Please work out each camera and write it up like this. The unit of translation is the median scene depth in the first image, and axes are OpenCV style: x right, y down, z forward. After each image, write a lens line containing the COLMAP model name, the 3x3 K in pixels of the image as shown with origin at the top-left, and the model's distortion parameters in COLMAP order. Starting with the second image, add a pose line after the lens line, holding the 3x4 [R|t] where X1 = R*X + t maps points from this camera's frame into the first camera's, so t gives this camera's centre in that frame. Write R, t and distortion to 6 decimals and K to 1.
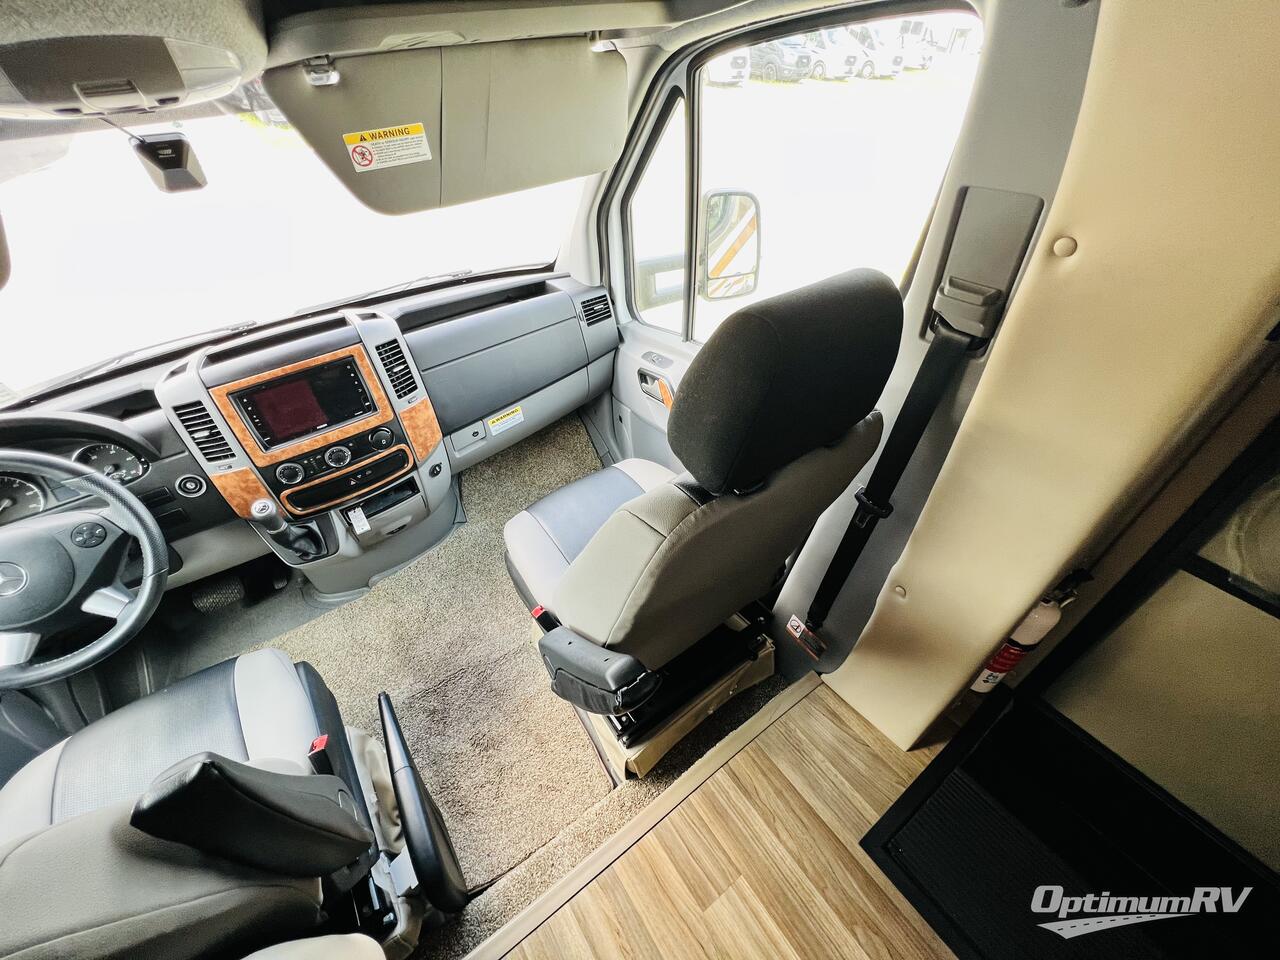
lens RADIAL K [[513.0, 0, 635.4], [0, 513.0, 476.8], [0, 0, 1]] dist [-0.005509, 0.001654]
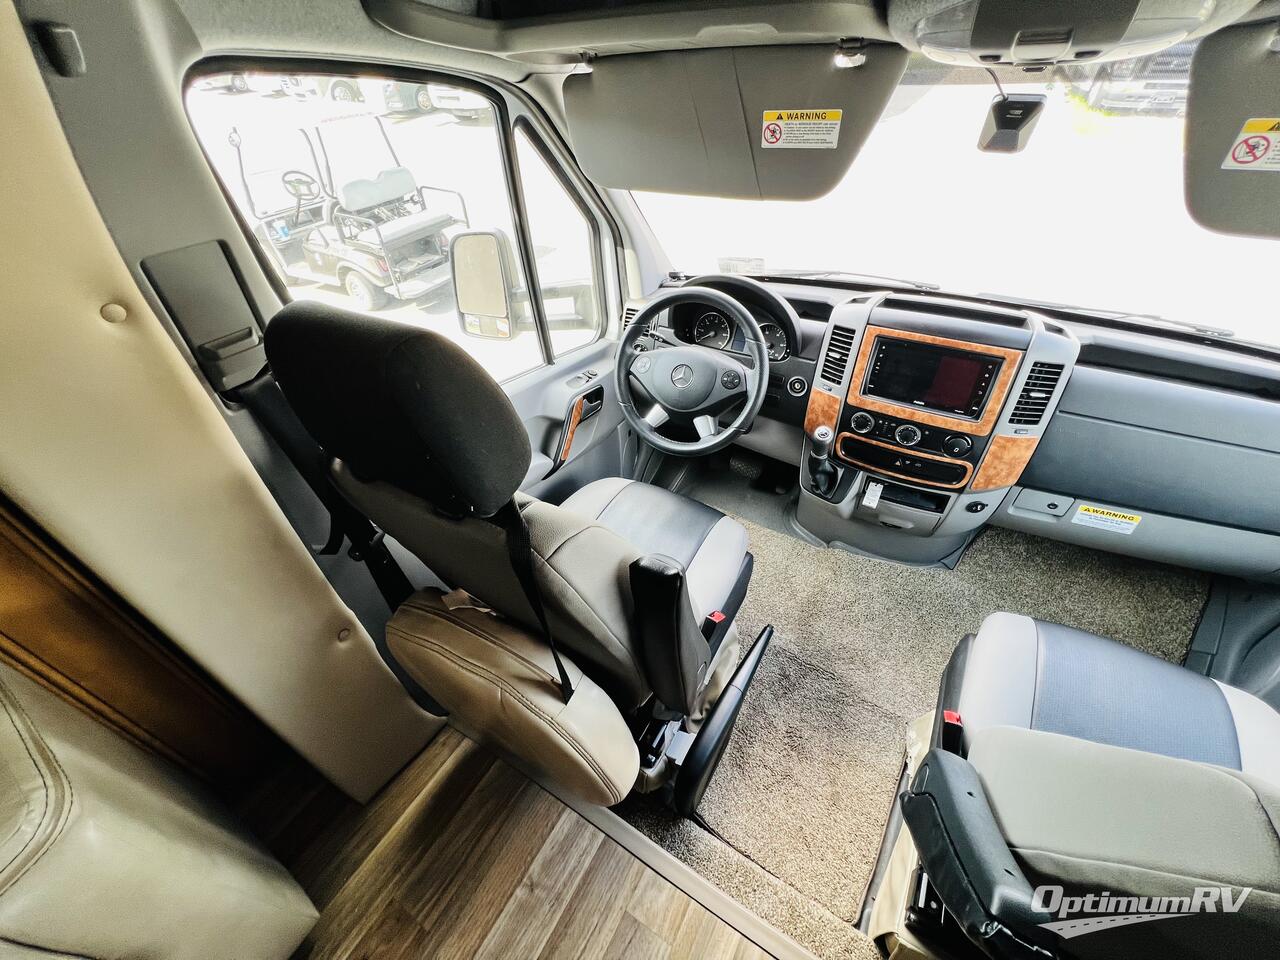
lens RADIAL K [[513.0, 0, 638.7], [0, 513.0, 477.4], [0, 0, 1]] dist [-0.005509, 0.001654]
pose [[0.399767, 0.608517, -0.685488, -0.059683], [-0.590660, 0.742892, 0.315011, 0.016283], [0.700933, 0.278960, 0.656410, 0.010526]]
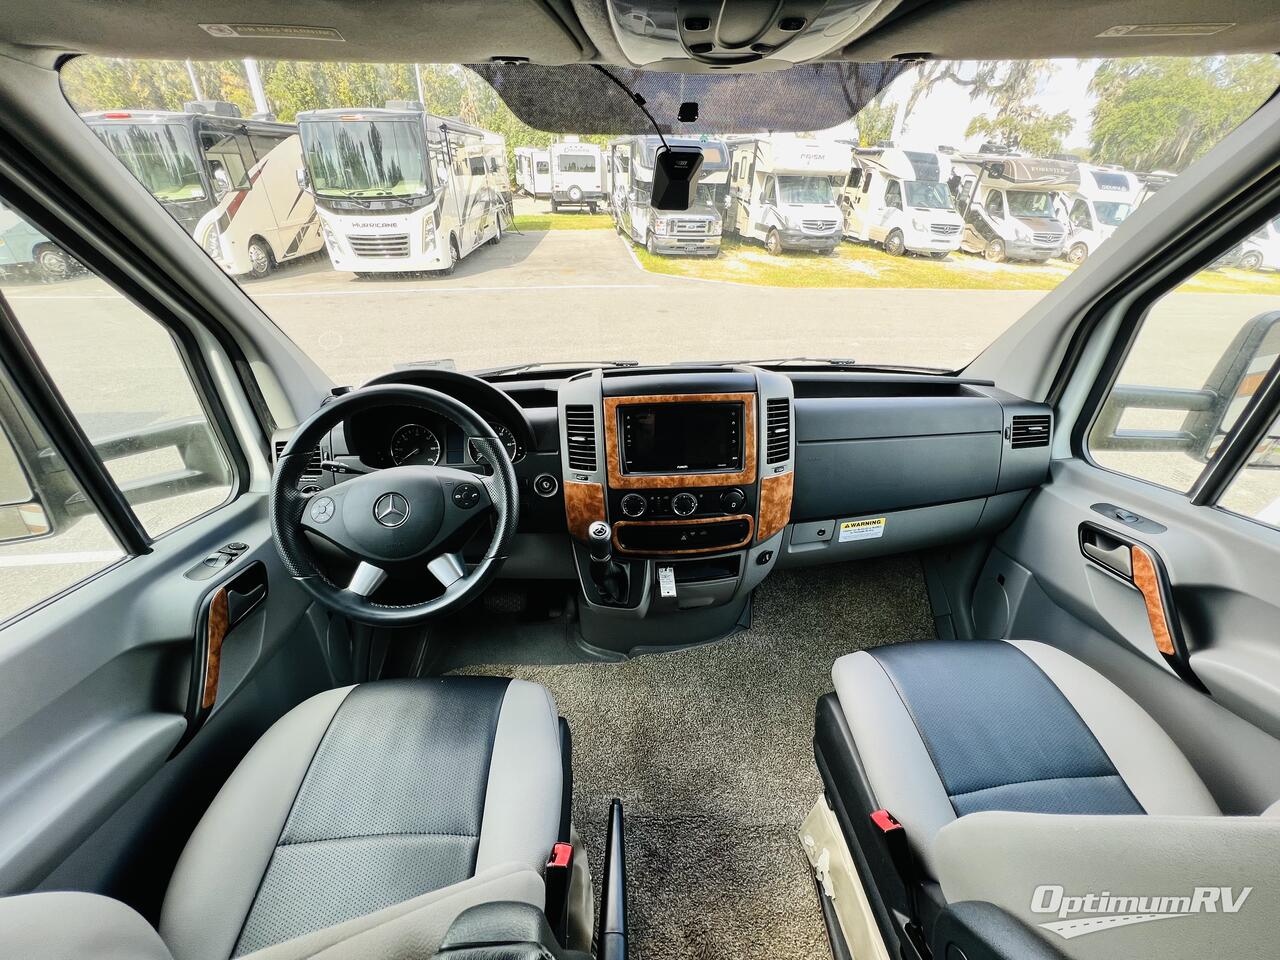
lens RADIAL K [[513.0, 0, 636.3], [0, 513.0, 478.0], [0, 0, 1]] dist [-0.005509, 0.001654]
pose [[0.848711, 0.277082, -0.450460, -0.263621], [-0.372342, 0.917944, -0.136895, 0.067812], [0.375566, 0.283910, 0.882239, 0.183571]]
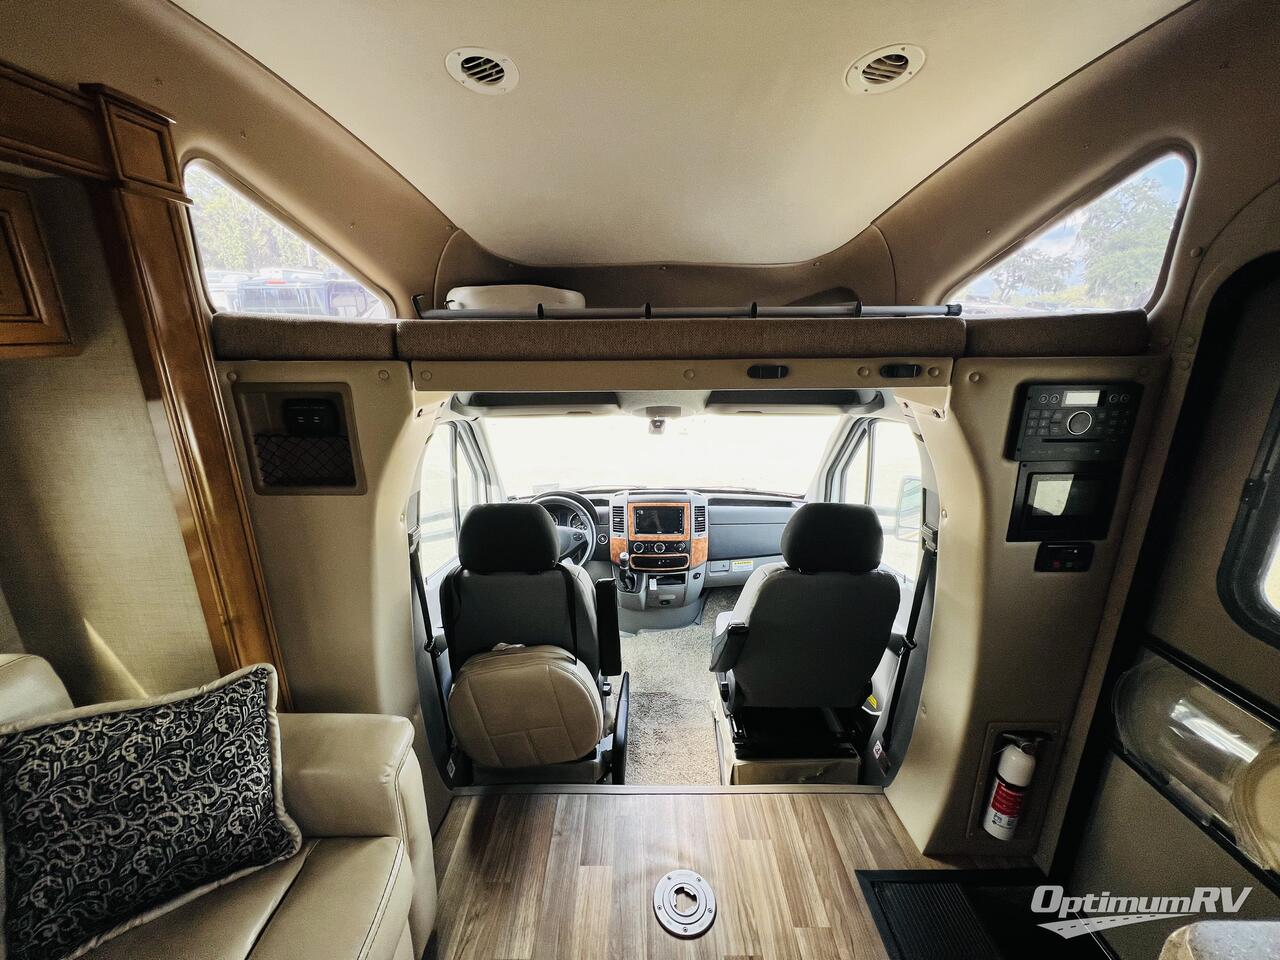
lens RADIAL K [[513.0, 0, 632.6], [0, 513.0, 477.9], [0, 0, 1]] dist [-0.005509, 0.001654]
pose [[0.810023, 0.201609, -0.550650, 0.425637], [-0.414040, 0.861606, -0.293607, 0.370311], [0.415250, 0.465820, 0.781396, -0.813026]]
